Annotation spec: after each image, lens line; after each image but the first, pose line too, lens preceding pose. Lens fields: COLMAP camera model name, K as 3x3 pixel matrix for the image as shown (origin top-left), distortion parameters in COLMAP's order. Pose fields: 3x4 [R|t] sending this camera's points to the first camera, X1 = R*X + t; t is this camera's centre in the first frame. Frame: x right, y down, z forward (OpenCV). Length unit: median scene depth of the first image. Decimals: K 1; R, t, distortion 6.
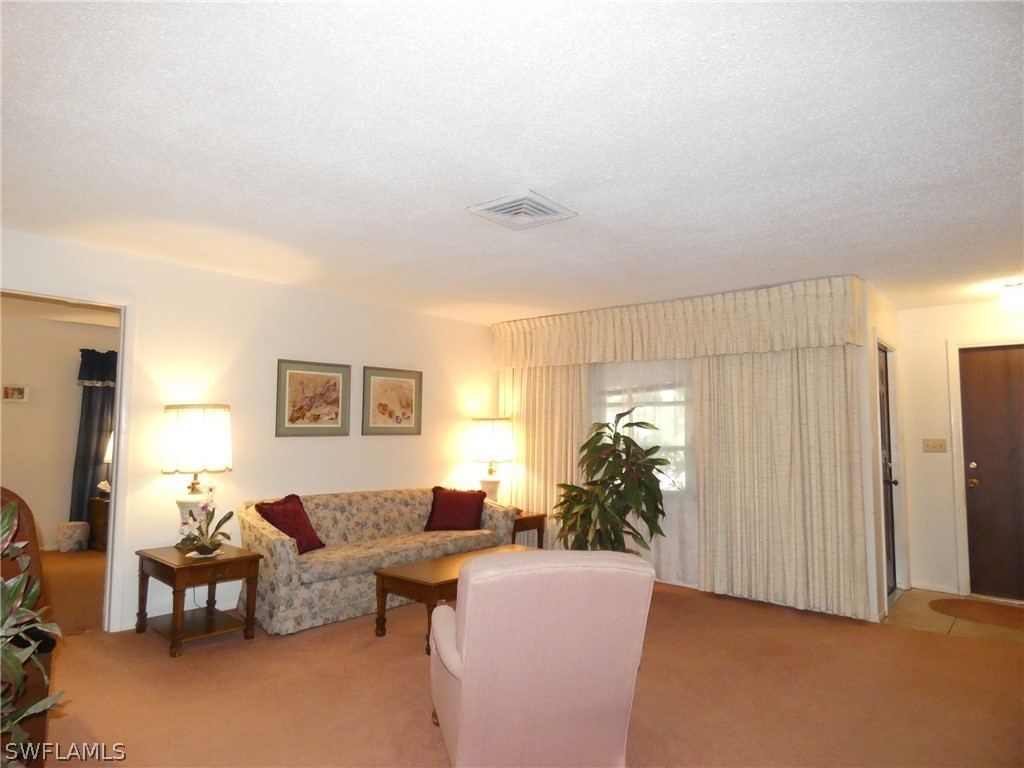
lens RADIAL K [[617.5, 0, 509.5], [0, 617.5, 380.8], [0, 0, 1]] dist [0.002551, 0.001720]
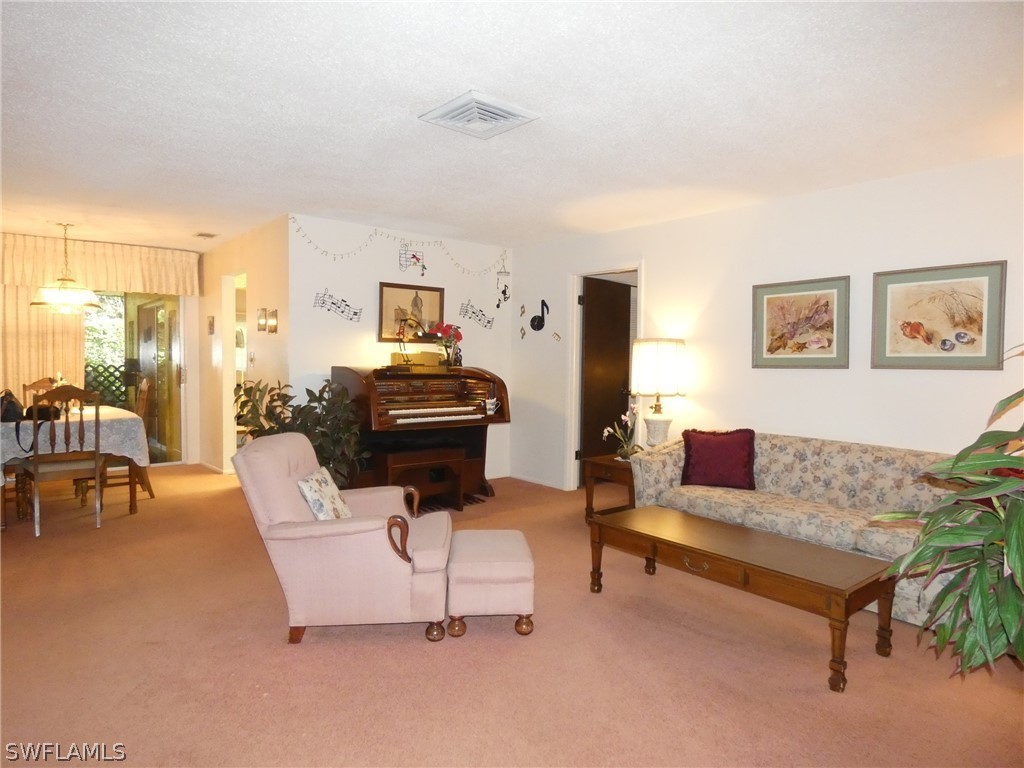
lens RADIAL K [[617.5, 0, 508.5], [0, 617.5, 379.7], [0, 0, 1]] dist [0.002551, 0.001720]
pose [[-0.151087, 0.015123, -0.988405, 0.569152], [0.060333, 0.998160, 0.006050, 0.073732], [0.986678, -0.058719, -0.151722, 0.713517]]
